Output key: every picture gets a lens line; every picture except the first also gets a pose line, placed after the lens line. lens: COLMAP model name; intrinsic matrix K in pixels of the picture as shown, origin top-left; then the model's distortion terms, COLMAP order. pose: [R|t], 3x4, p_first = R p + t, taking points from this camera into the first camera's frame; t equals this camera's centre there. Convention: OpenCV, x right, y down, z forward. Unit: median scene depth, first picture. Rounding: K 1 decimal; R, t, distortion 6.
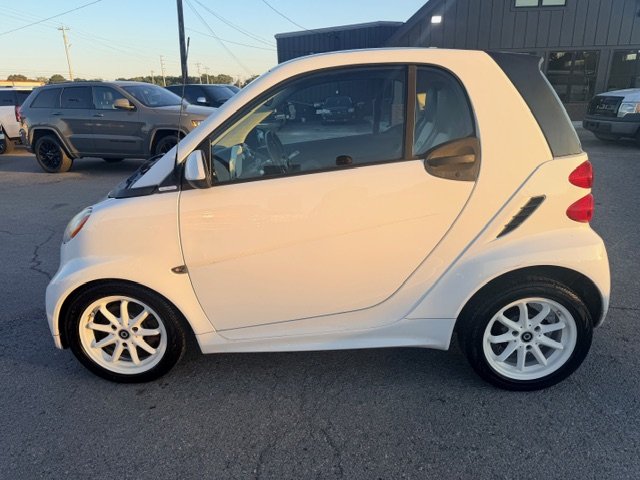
lens RADIAL K [[444.7, 0, 330.0], [0, 444.7, 238.7], [0, 0, 1]] dist [0.045894, -0.047164]
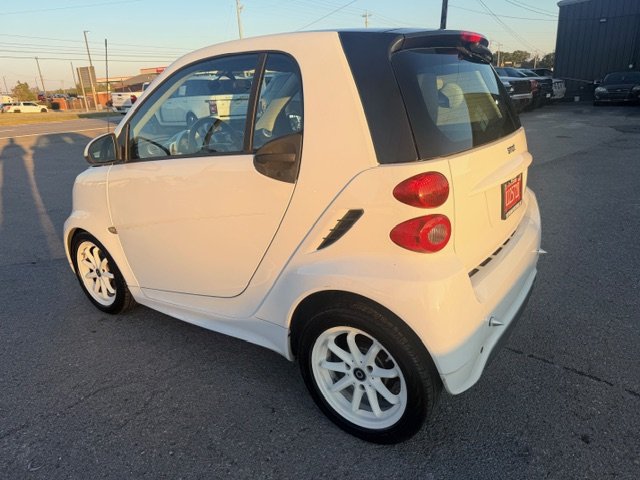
lens RADIAL K [[441.0, 0, 320.0], [0, 441.0, 240.0], [0, 0, 1]] dist [0.075264, -0.098354]
pose [[0.835045, 0.168925, -0.523606, 0.794964], [-0.144572, 0.985625, 0.087419, -0.094790], [0.530847, 0.002700, 0.847464, 0.259313]]
